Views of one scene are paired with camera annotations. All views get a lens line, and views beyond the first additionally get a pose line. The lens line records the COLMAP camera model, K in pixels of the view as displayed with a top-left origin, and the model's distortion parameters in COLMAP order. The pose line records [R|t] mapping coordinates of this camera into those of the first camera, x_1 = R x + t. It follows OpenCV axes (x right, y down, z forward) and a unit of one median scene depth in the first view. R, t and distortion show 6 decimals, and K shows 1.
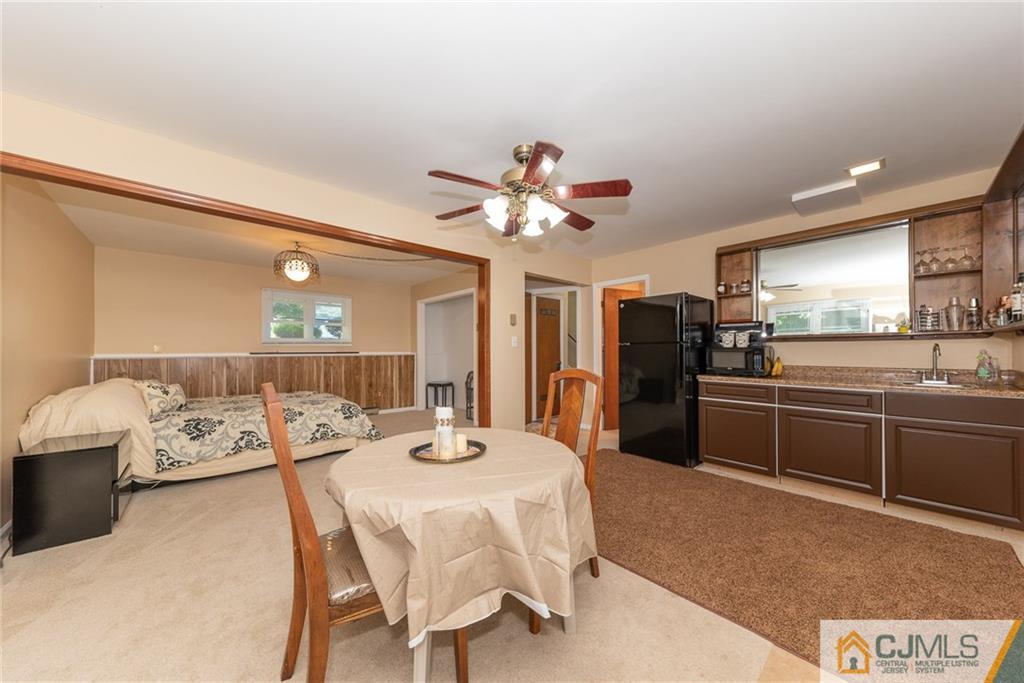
lens RADIAL K [[355.0, 0, 513.2], [0, 355.0, 348.5], [0, 0, 1]] dist [0.009644, -0.002842]
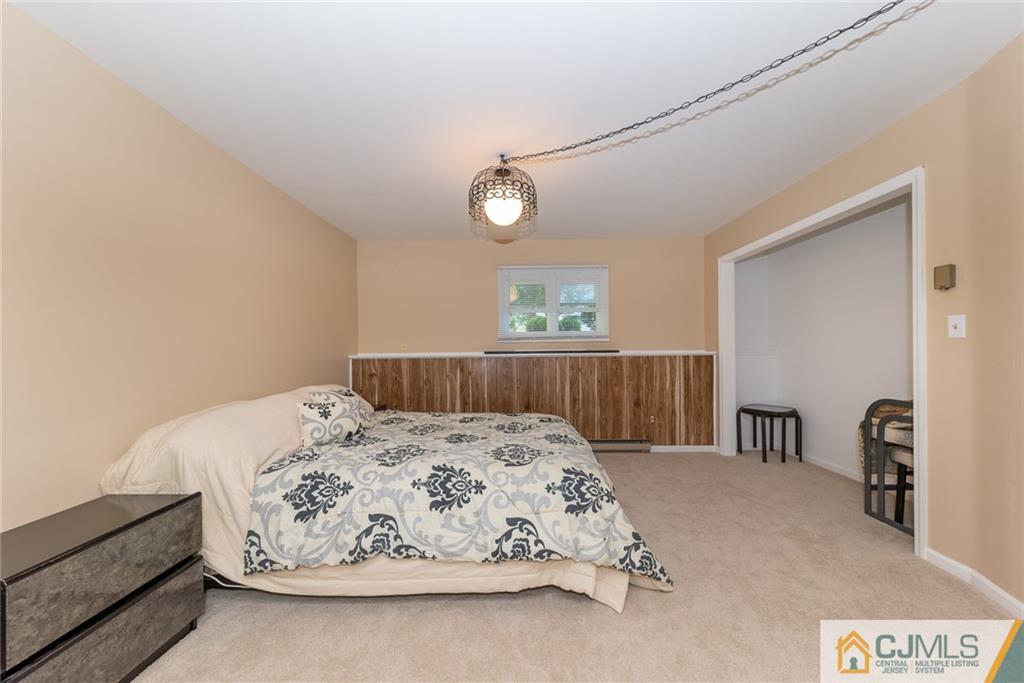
lens RADIAL K [[355.0, 0, 514.1], [0, 355.0, 348.6], [0, 0, 1]] dist [0.009644, -0.002842]
pose [[0.744393, -0.004084, -0.667729, -0.180030], [0.010716, 0.999926, 0.005831, 0.001412], [0.667656, -0.011495, 0.744381, 0.485455]]
